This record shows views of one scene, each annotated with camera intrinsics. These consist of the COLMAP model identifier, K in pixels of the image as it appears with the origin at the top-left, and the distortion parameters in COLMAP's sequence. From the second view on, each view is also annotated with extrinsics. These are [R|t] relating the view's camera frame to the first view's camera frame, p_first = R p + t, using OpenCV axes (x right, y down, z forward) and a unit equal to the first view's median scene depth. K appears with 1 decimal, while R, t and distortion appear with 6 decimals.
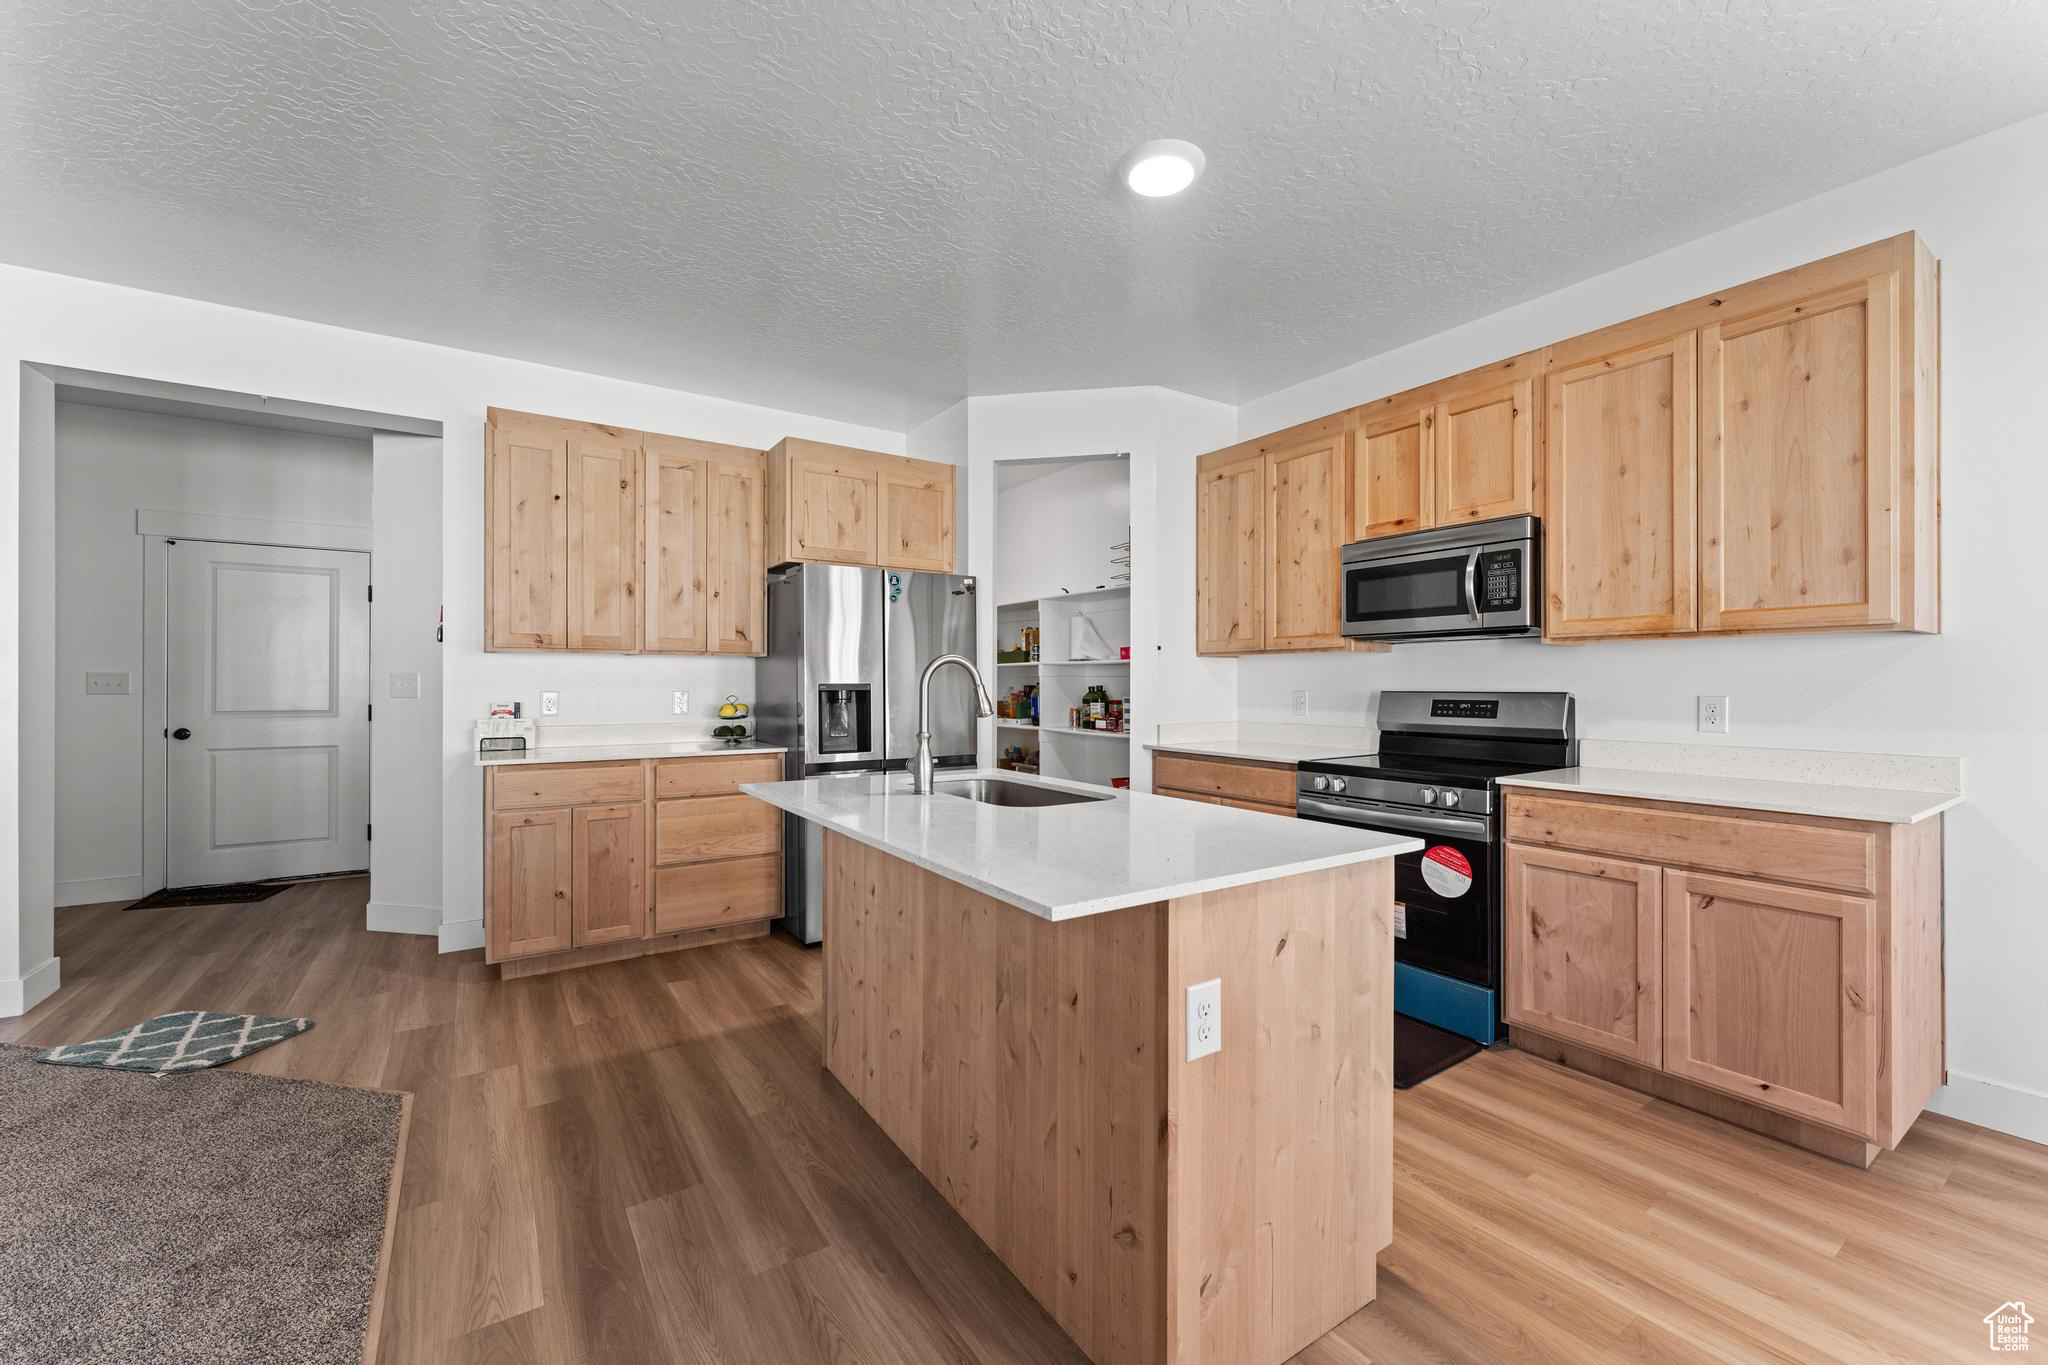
lens RADIAL K [[805.0, 0, 1026.4], [0, 805.0, 680.9], [0, 0, 1]] dist [-0.002856, -0.000106]
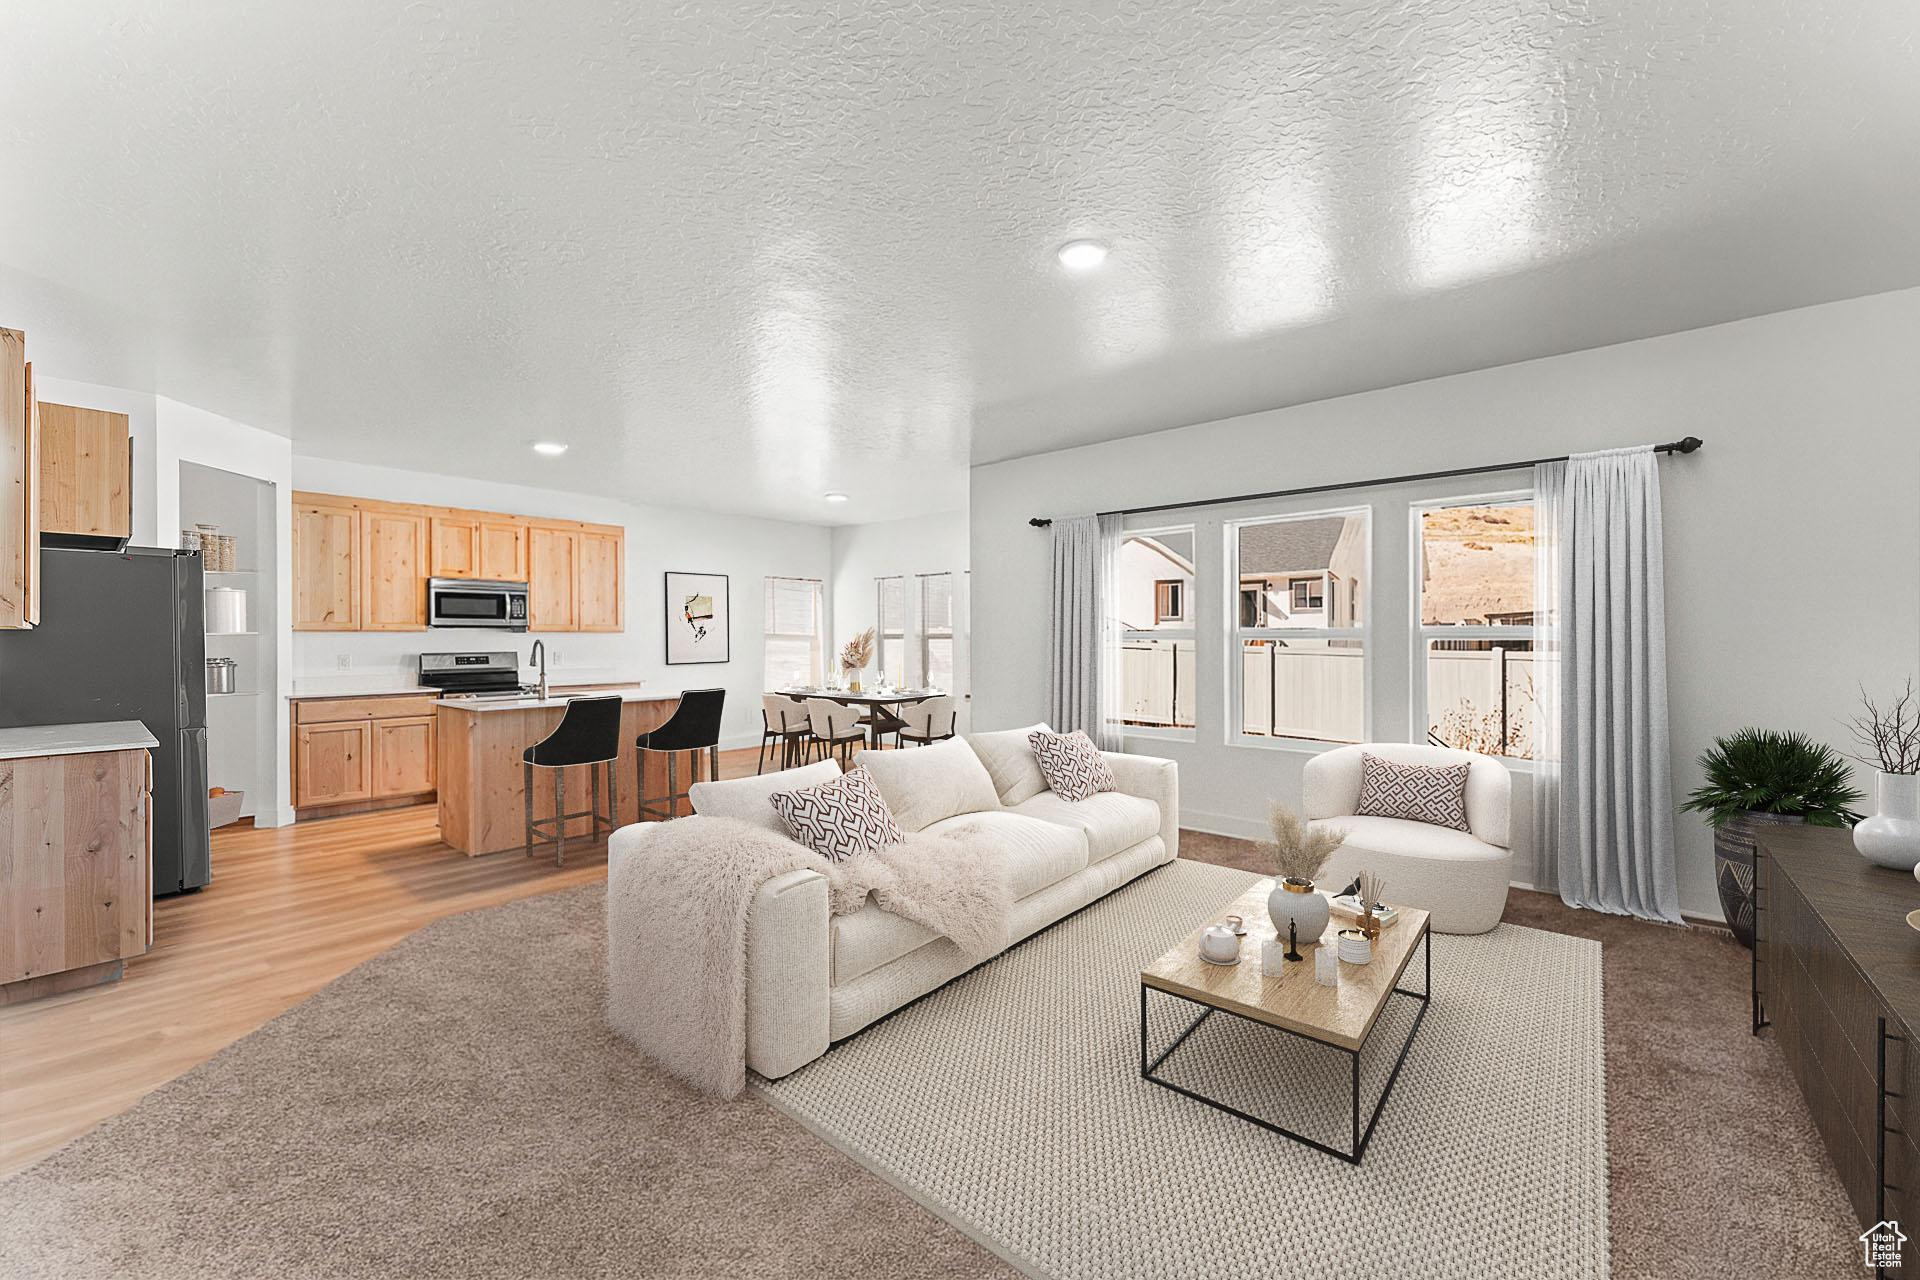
lens RADIAL K [[754.7, 0, 955.2], [0, 754.7, 642.7], [0, 0, 1]] dist [-0.002856, -0.000106]
pose [[-0.267495, -0.011093, 0.963495, -1.819140], [-0.004034, 0.999938, 0.010393, -0.040724], [-0.963551, -0.001106, -0.267523, 0.296556]]
